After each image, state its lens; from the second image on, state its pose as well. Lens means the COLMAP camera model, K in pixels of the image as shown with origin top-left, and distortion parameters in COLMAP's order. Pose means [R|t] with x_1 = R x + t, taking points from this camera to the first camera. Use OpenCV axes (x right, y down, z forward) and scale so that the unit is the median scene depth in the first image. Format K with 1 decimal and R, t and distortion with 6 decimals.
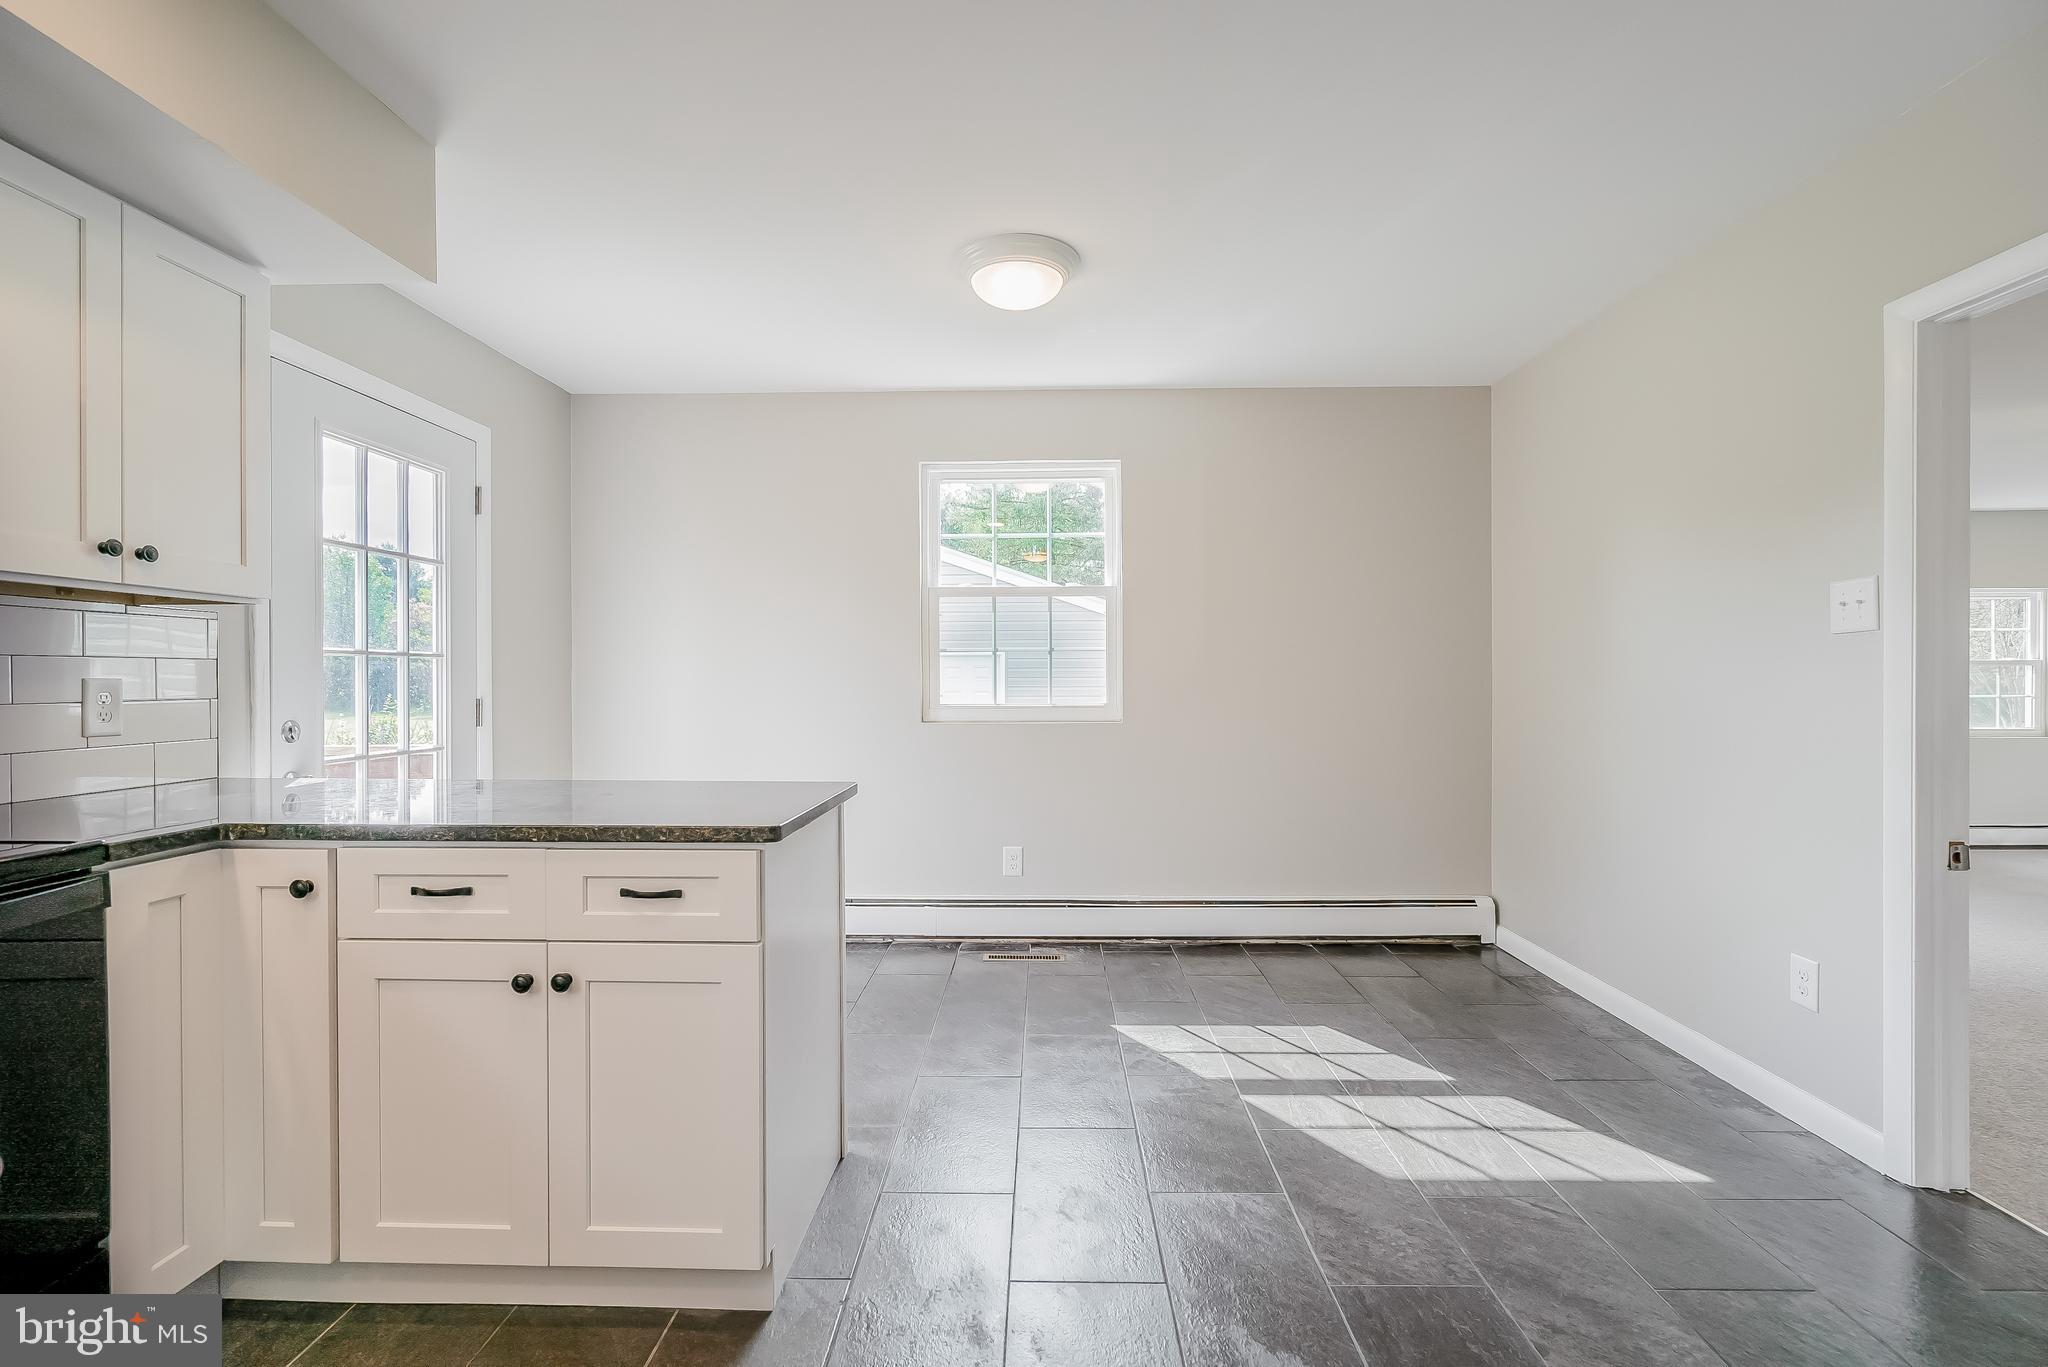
lens RADIAL K [[919.4, 0, 1022.6], [0, 919.4, 686.1], [0, 0, 1]] dist [-0.005558, 0.001221]
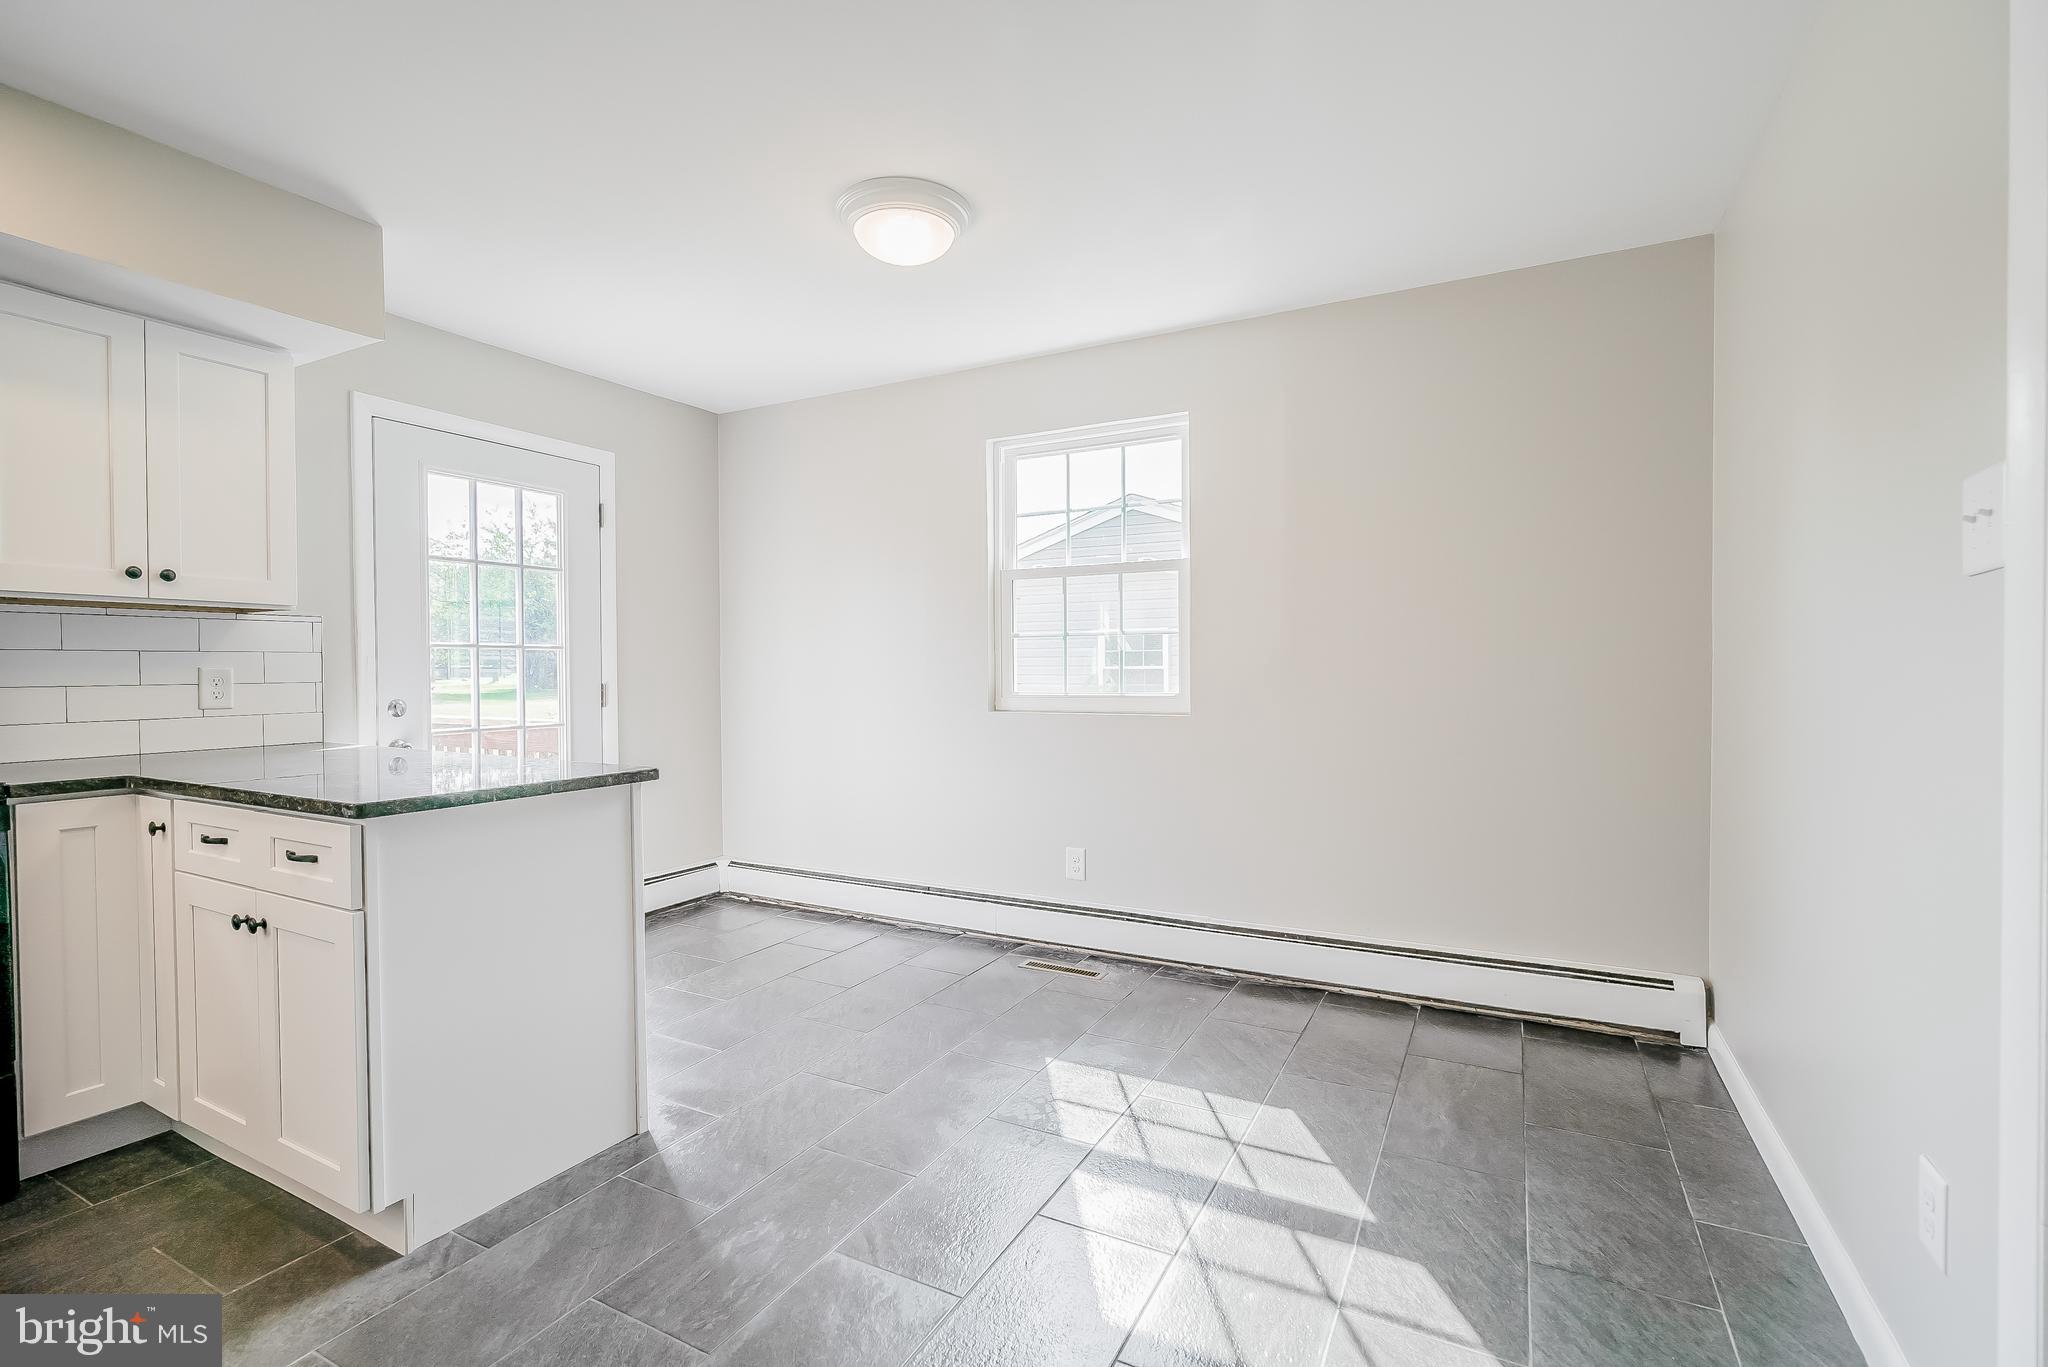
lens RADIAL K [[919.4, 0, 1022.6], [0, 919.4, 686.1], [0, 0, 1]] dist [-0.005558, 0.001221]
pose [[0.894558, 0.007382, -0.446890, 0.487822], [-0.001302, 0.999902, 0.013911, -0.000316], [0.446950, -0.011862, 0.894481, 0.214482]]
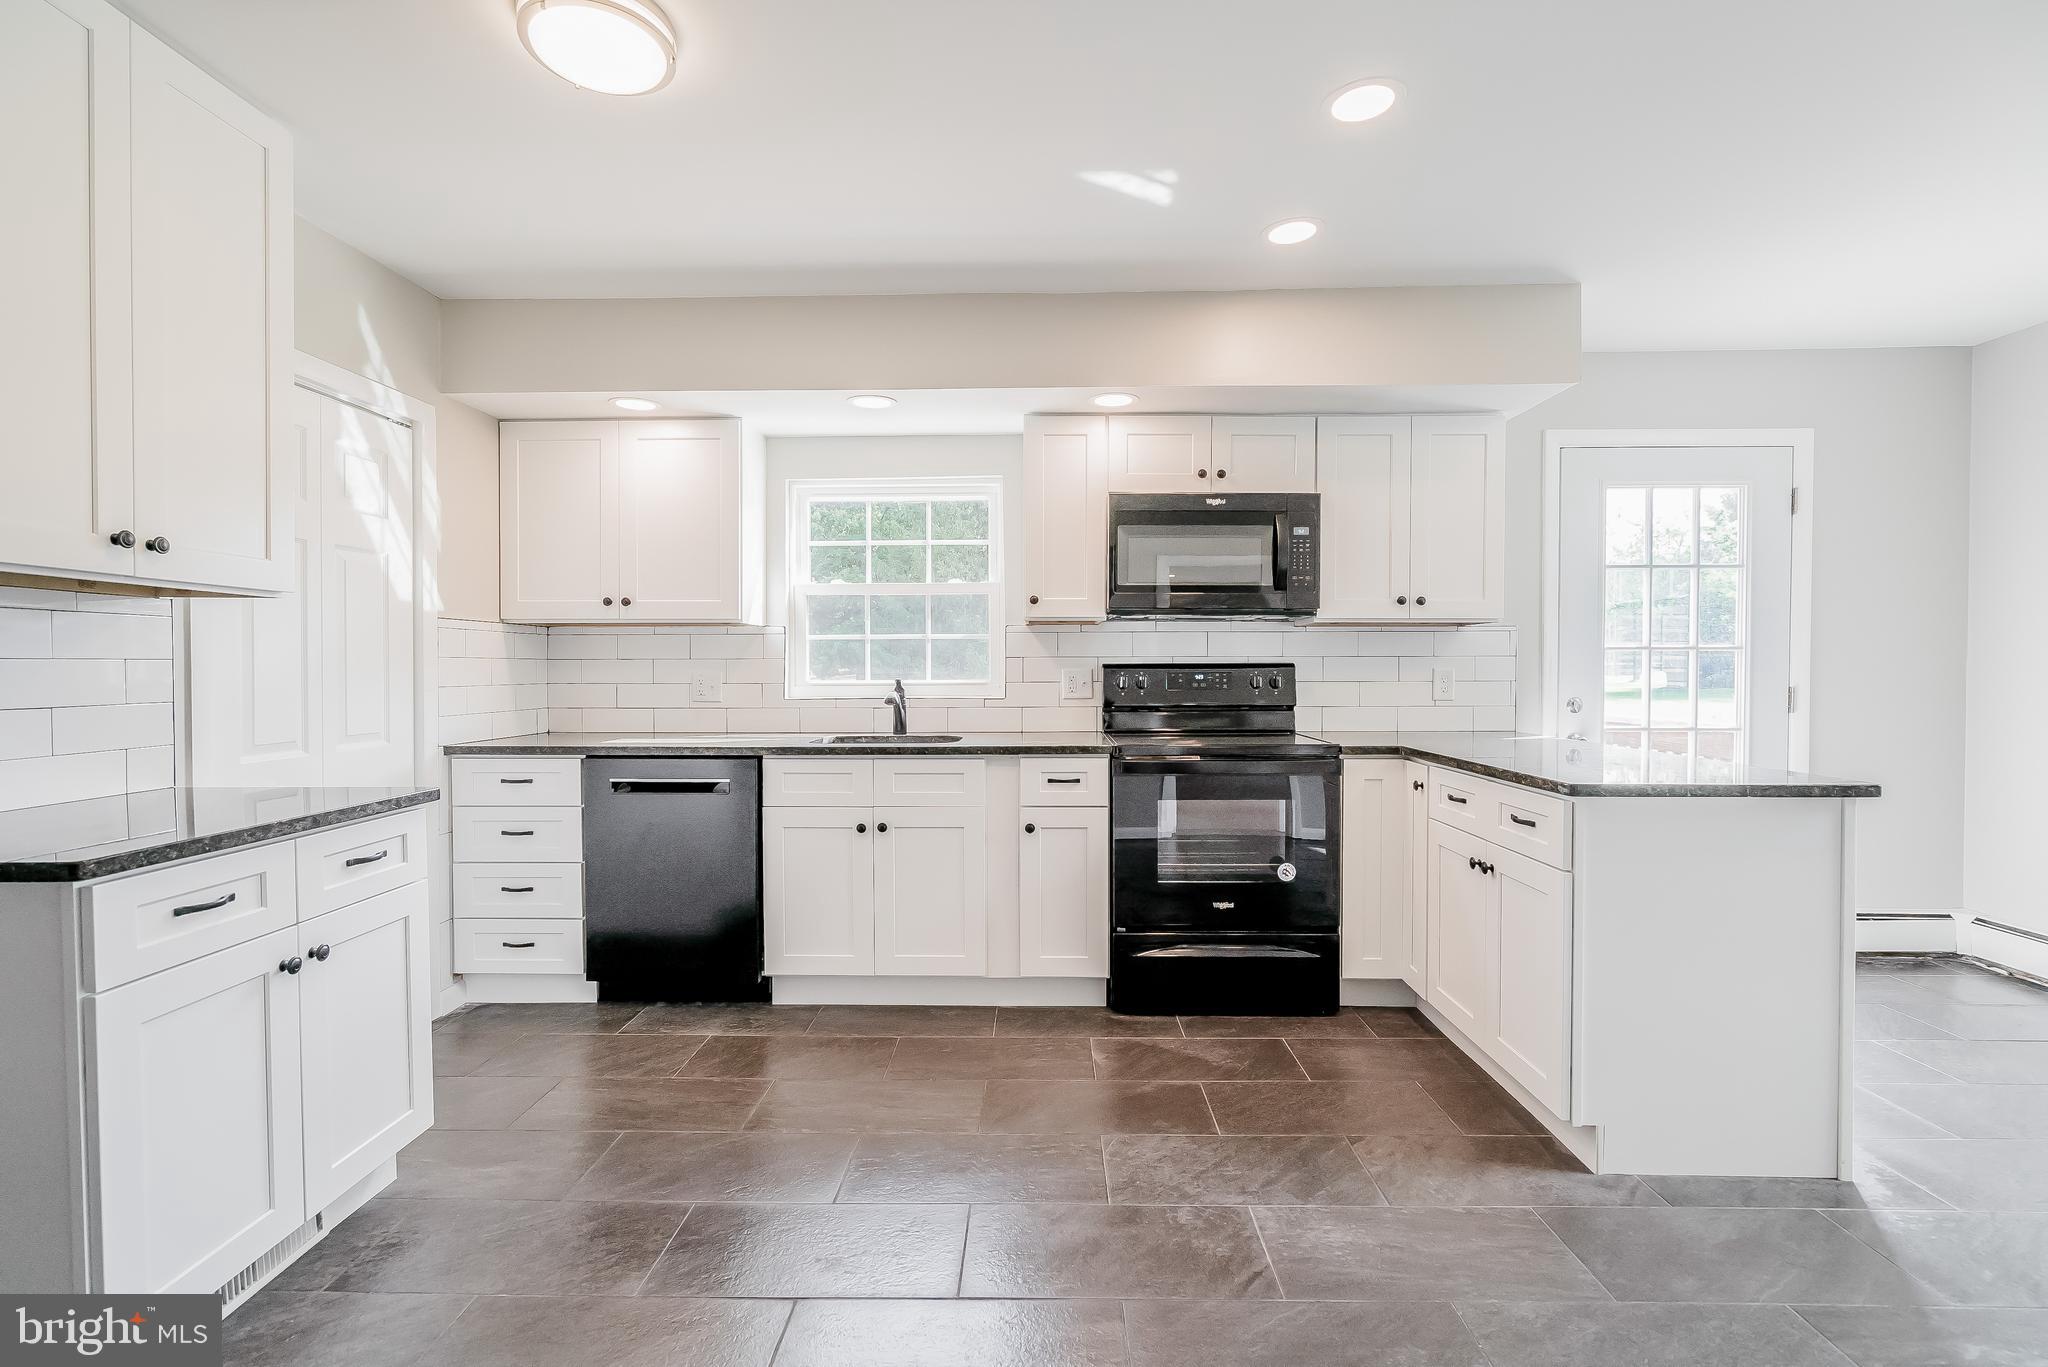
lens RADIAL K [[919.4, 0, 1022.6], [0, 919.4, 686.1], [0, 0, 1]] dist [-0.005558, 0.001221]
pose [[-0.002083, 0.021832, -0.999759, 0.556403], [-0.006996, 0.999737, 0.021846, -0.004661], [0.999973, 0.007040, -0.001930, 0.123790]]
